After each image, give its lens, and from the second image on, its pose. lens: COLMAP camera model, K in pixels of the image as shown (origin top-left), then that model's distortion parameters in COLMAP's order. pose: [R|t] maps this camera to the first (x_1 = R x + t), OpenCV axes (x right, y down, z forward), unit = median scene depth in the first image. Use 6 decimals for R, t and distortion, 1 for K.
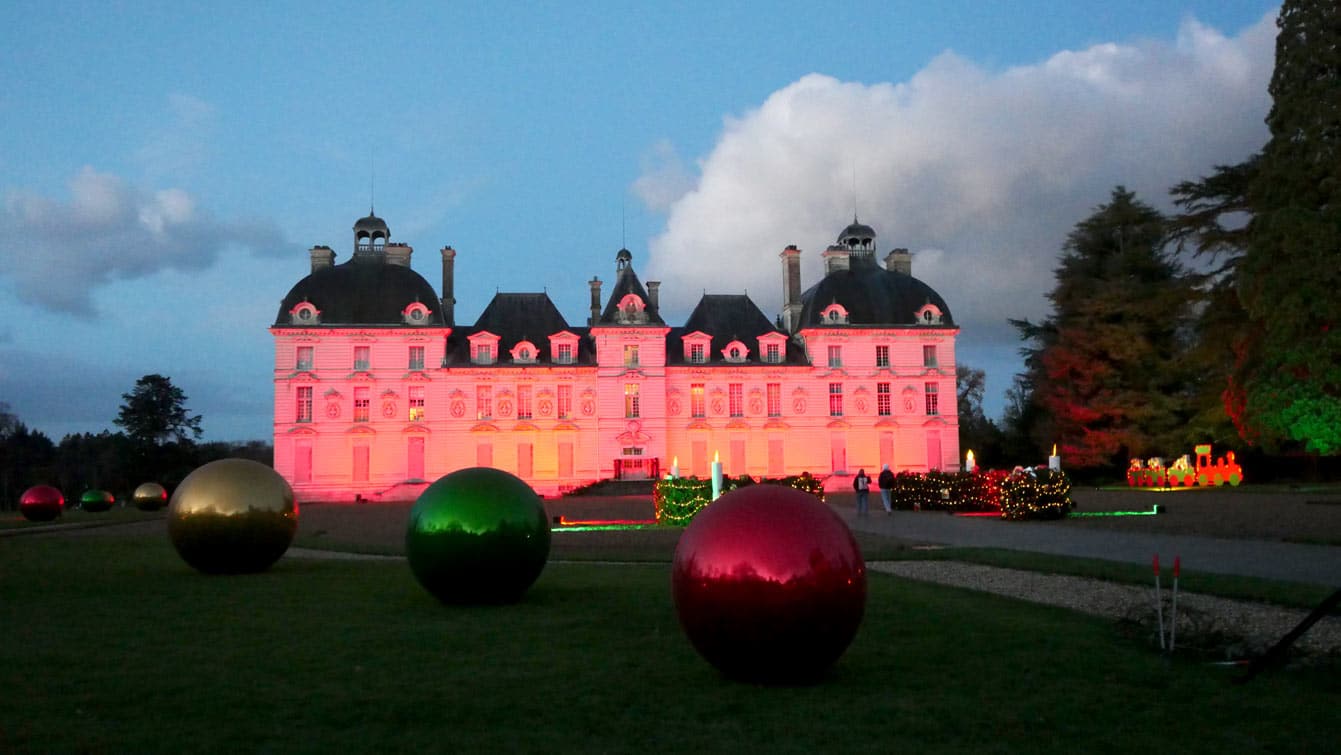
lens RADIAL K [[1042.6, 0, 670.5], [0, 1042.6, 377.5], [0, 0, 1]] dist [-0.003712, -0.003946]
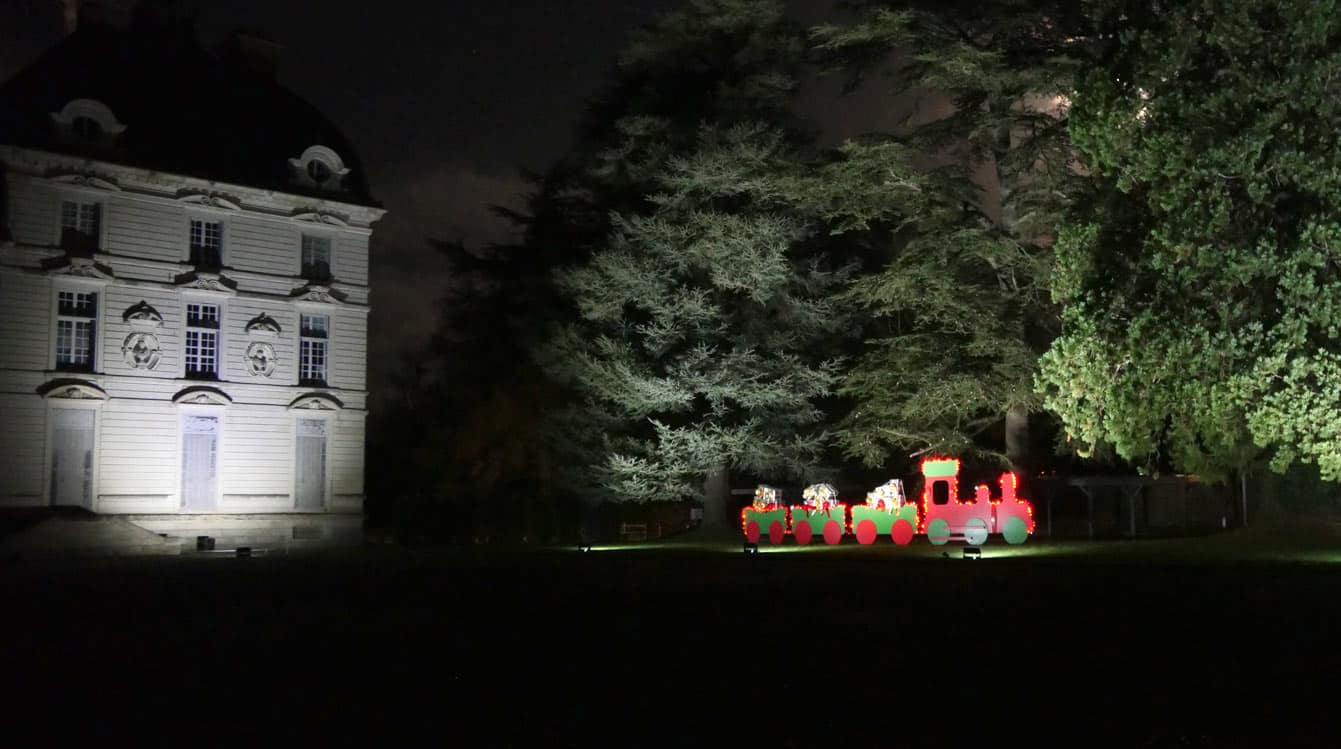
lens RADIAL K [[1070.0, 0, 673.4], [0, 1070.0, 417.8], [0, 0, 1]] dist [-0.004931, 0.002351]
pose [[0.764208, 0.061947, 0.641988, 0.082241], [-0.063873, 0.997753, -0.020243, 0.056739], [-0.641800, -0.025536, 0.766447, 0.619636]]
